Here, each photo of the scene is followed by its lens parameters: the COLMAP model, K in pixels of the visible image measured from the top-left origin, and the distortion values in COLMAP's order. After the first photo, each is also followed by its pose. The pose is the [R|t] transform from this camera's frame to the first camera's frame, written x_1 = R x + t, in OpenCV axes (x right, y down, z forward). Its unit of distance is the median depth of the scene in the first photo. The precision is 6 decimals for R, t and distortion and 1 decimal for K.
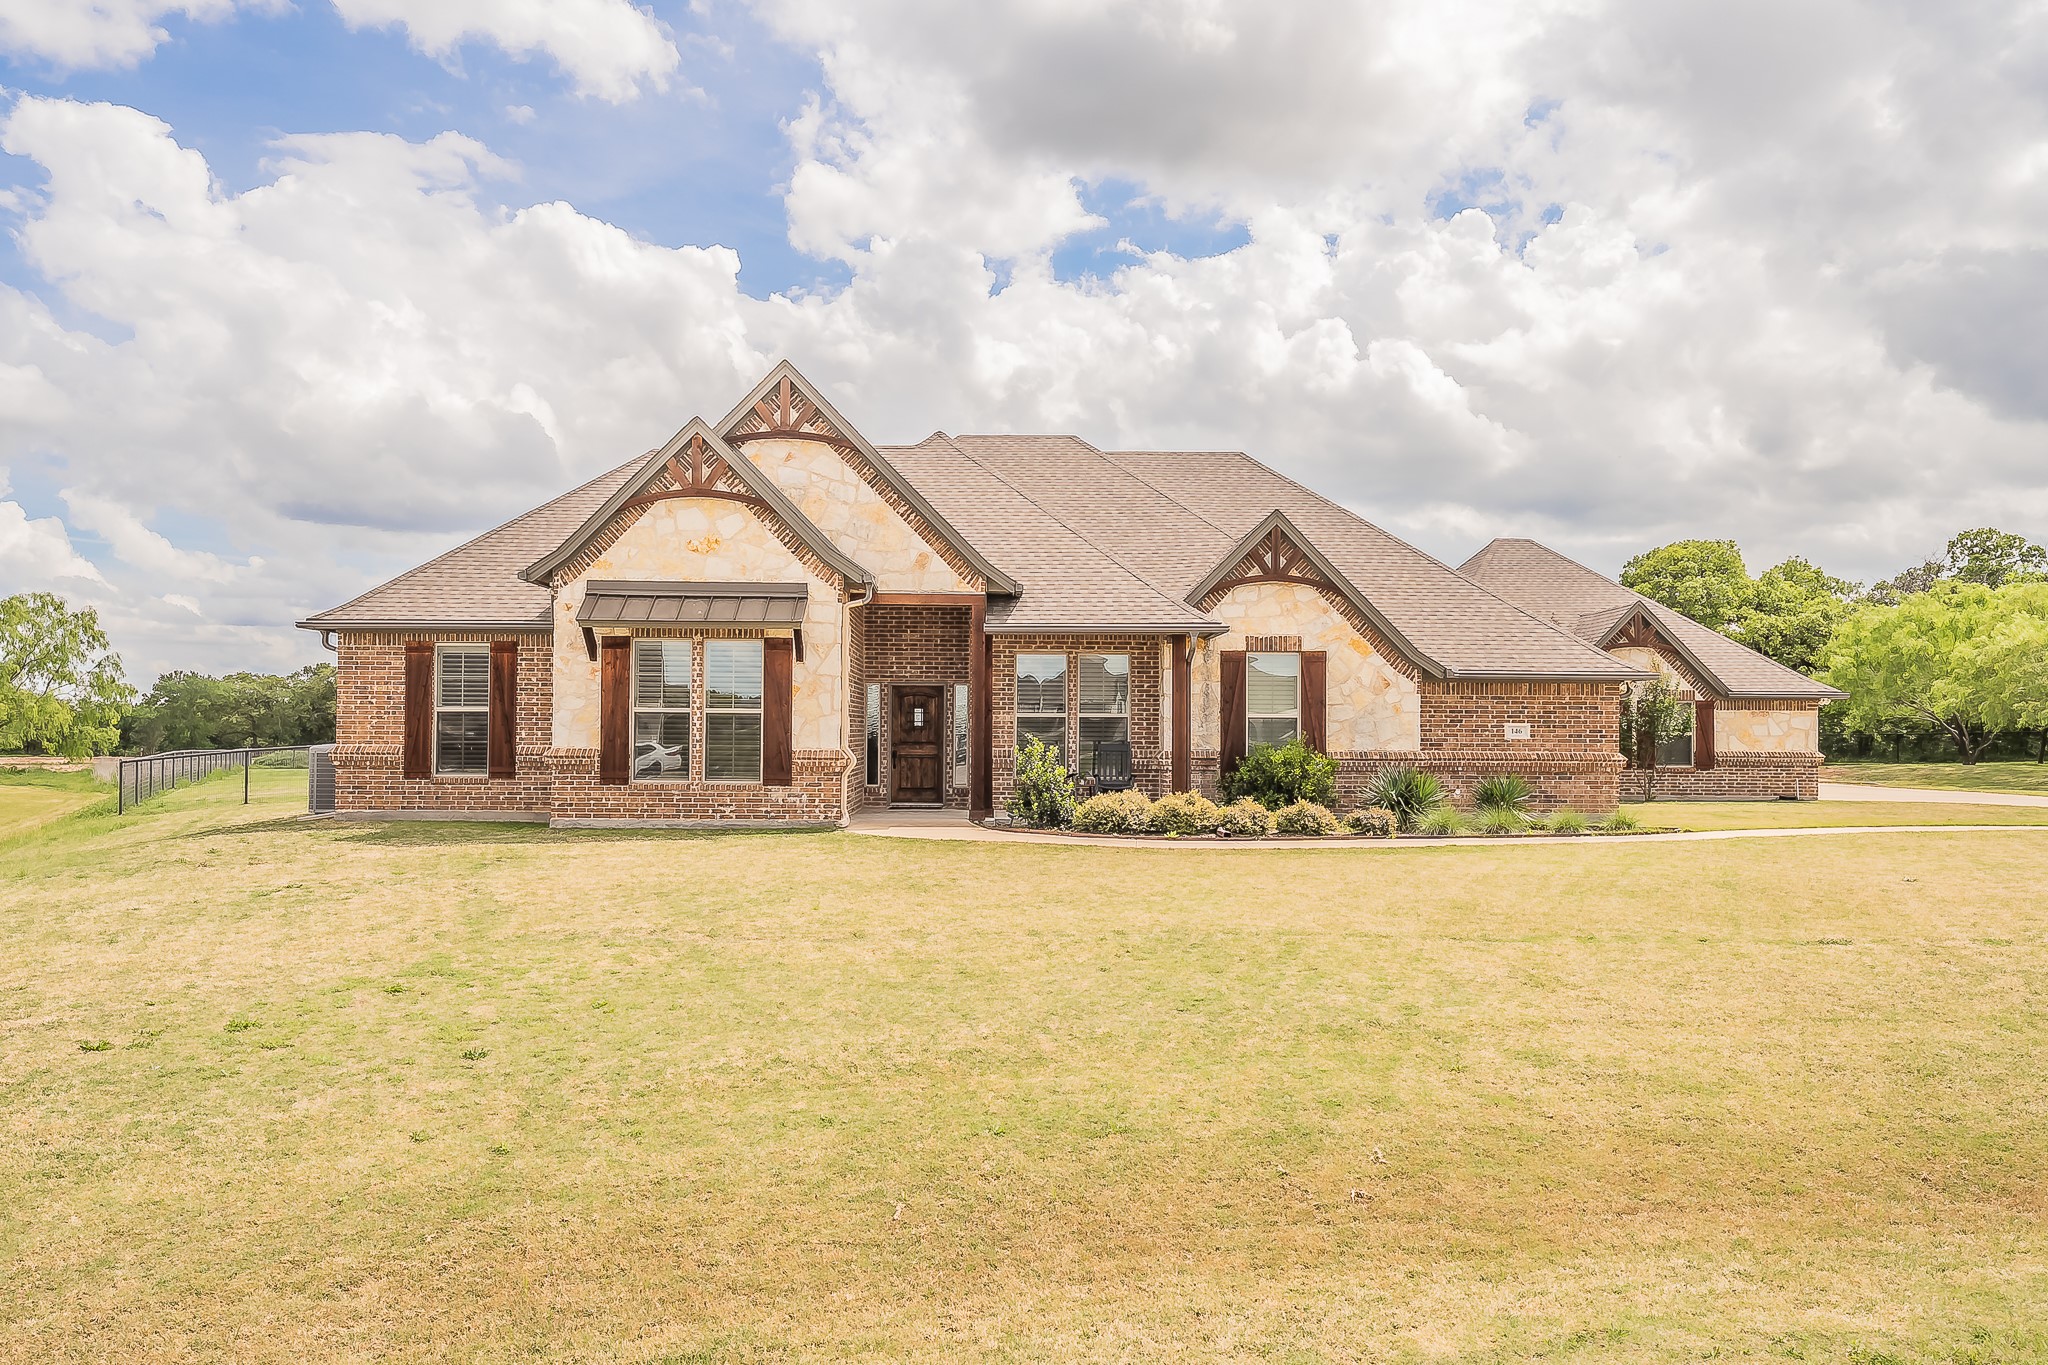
lens RADIAL K [[1369.7, 0, 1022.3], [0, 1369.7, 685.0], [0, 0, 1]] dist [0.021625, 0.000551]
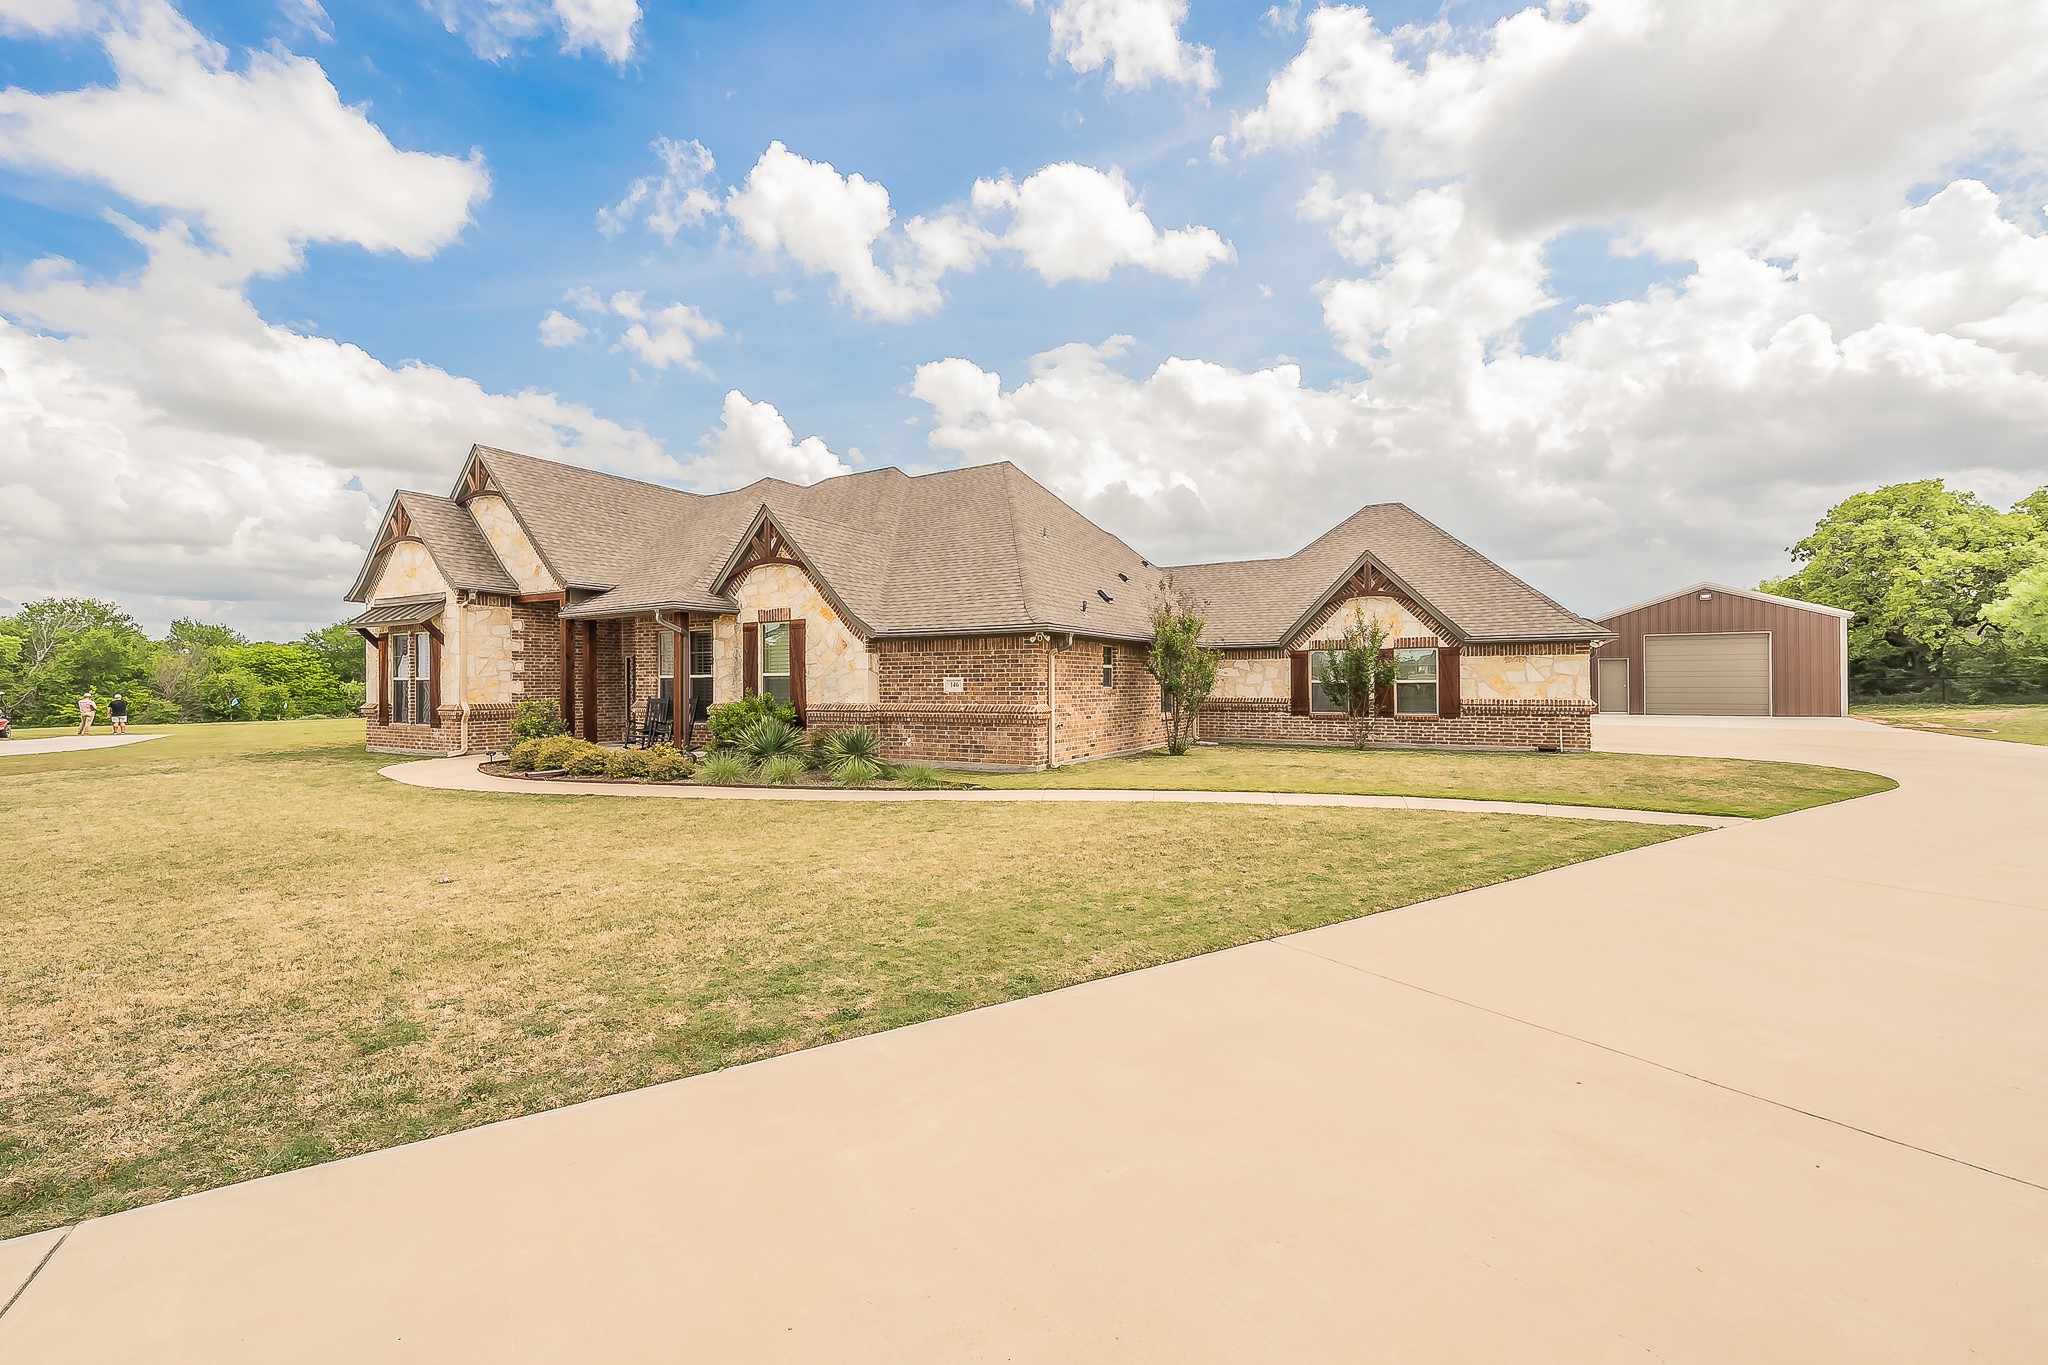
lens RADIAL K [[858.9, 0, 1040.5], [0, 858.9, 694.1], [0, 0, 1]] dist [0.001252, -0.000444]
pose [[0.857511, -0.006537, -0.514423, 0.762157], [0.030679, 0.998790, 0.038448, 0.017129], [0.513549, -0.048752, 0.856674, 0.461148]]
